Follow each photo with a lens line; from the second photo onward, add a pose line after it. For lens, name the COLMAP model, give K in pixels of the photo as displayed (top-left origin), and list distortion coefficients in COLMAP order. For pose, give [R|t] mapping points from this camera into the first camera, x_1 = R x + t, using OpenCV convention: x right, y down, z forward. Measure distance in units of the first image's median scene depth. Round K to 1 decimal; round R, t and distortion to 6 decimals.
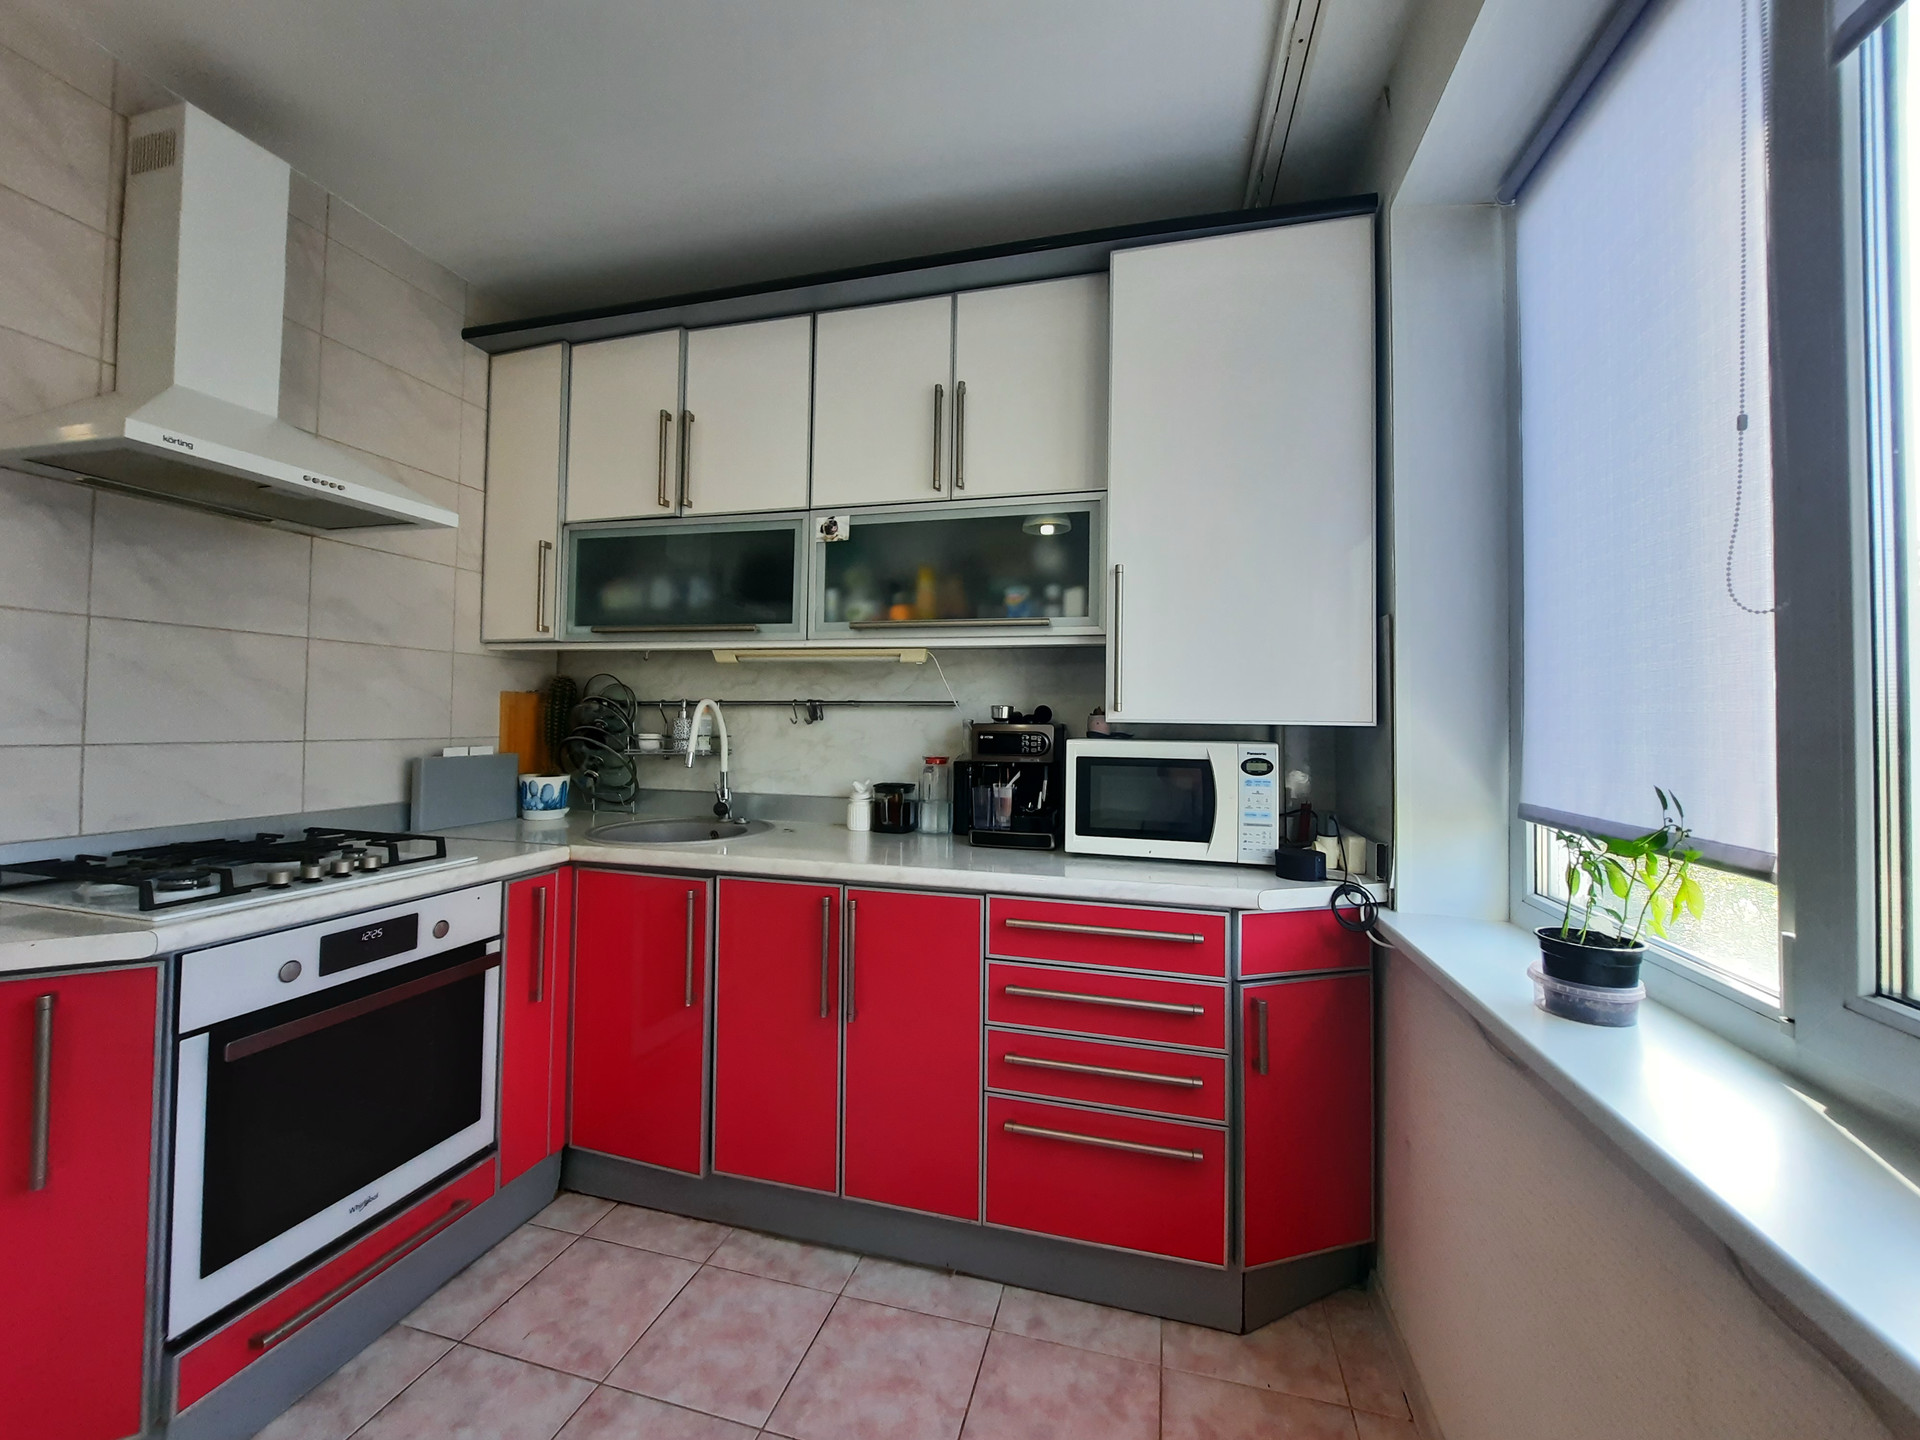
lens RADIAL K [[770.1, 0, 953.3], [0, 770.1, 710.0], [0, 0, 1]] dist [-0.004444, 0.000502]
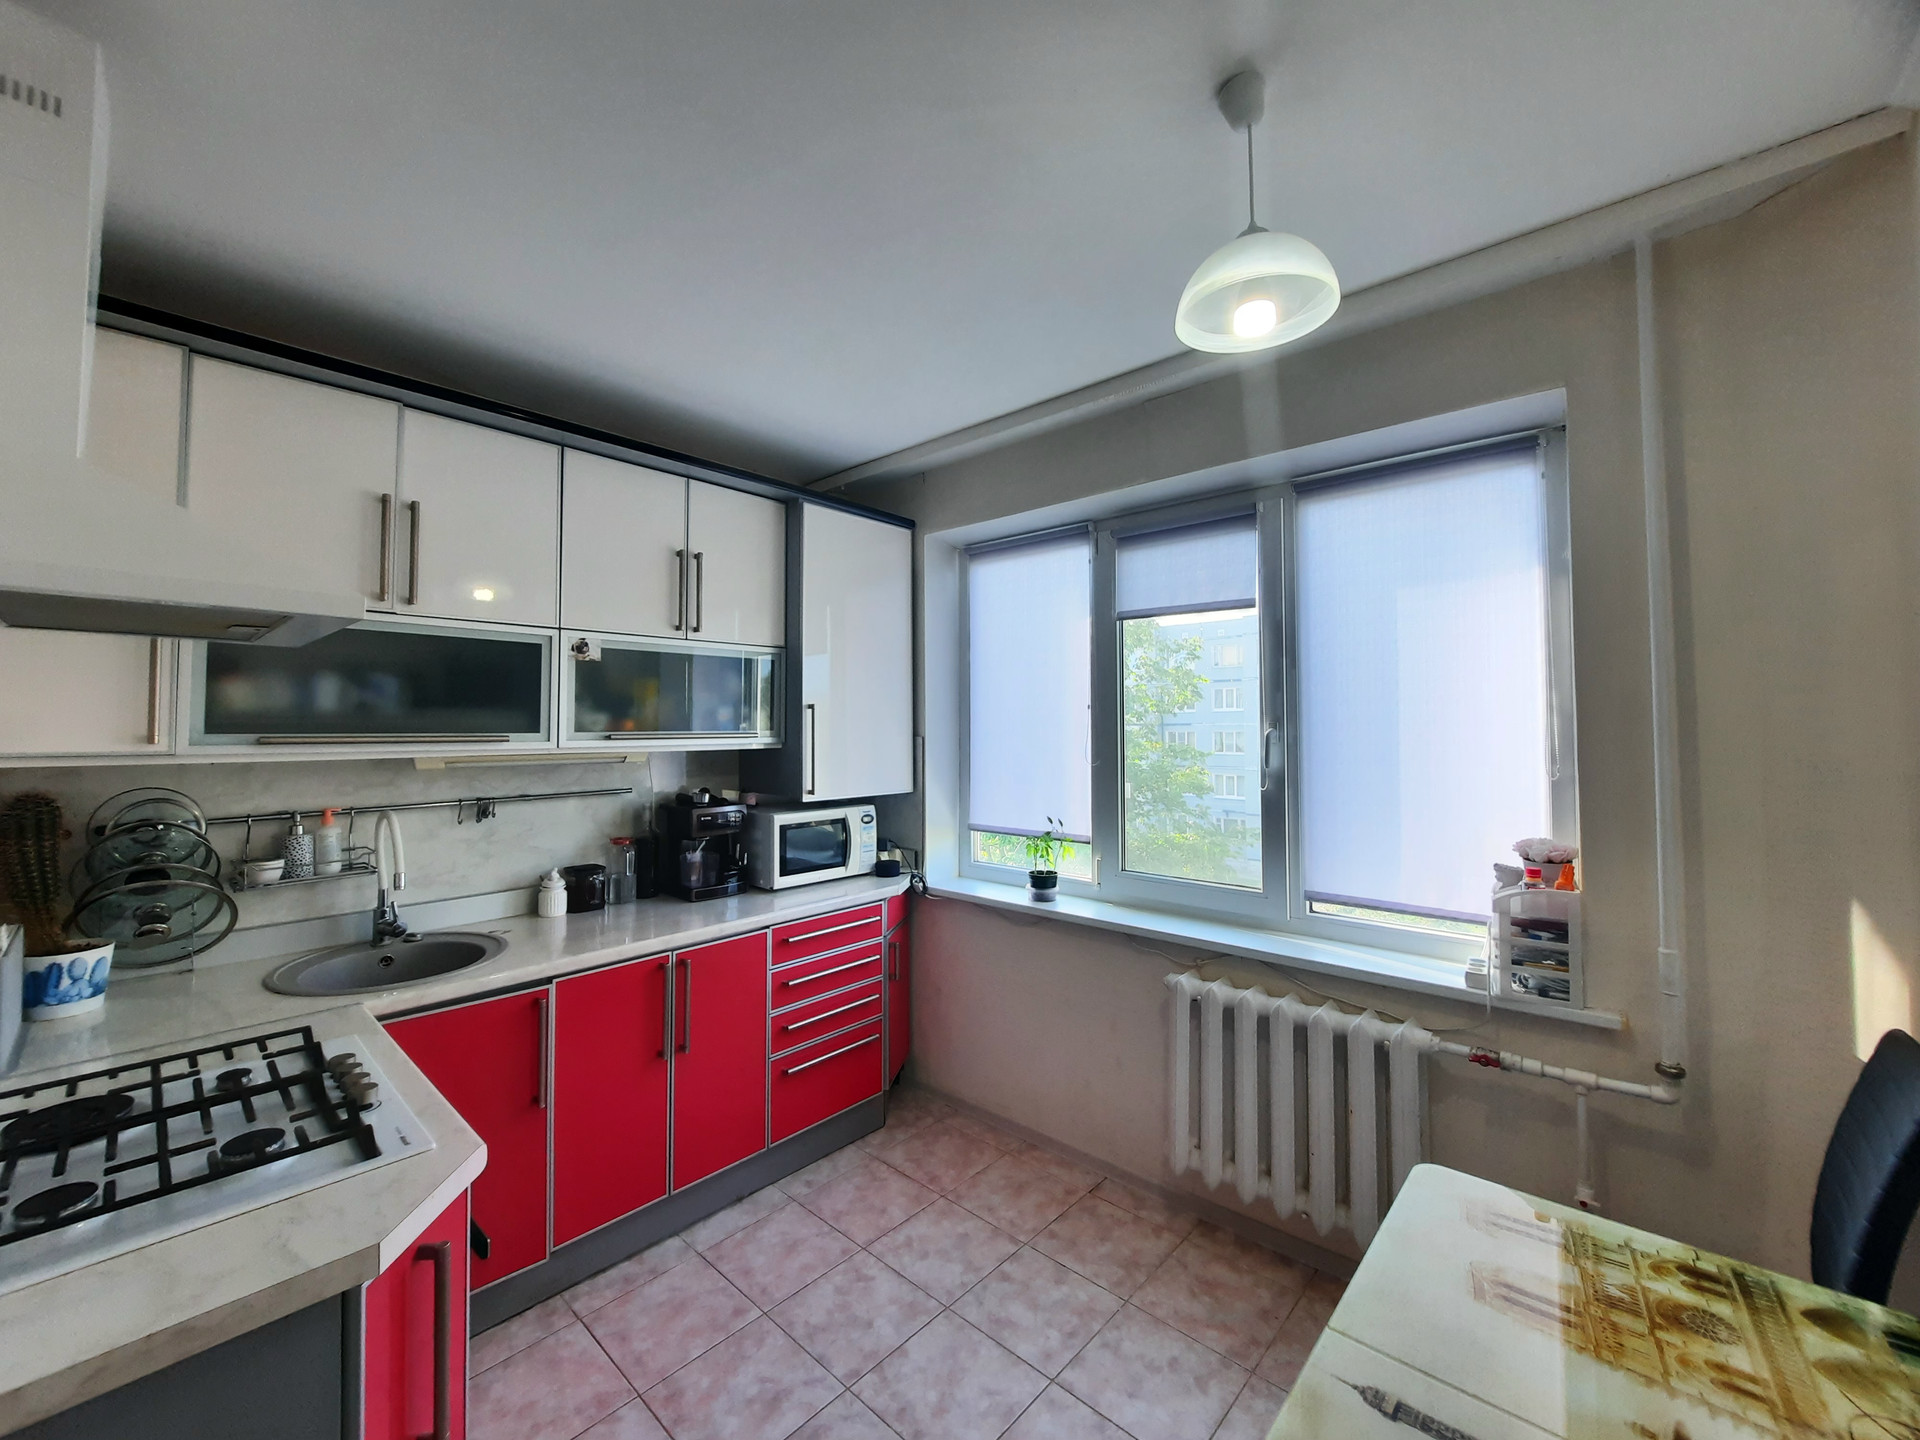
lens RADIAL K [[770.1, 0, 958.1], [0, 770.1, 714.1], [0, 0, 1]] dist [-0.004444, 0.000502]
pose [[0.452922, -0.004357, 0.891539, -1.045555], [-0.006990, 0.999940, 0.008438, -0.176479], [-0.891523, -0.010053, 0.452865, 0.002773]]
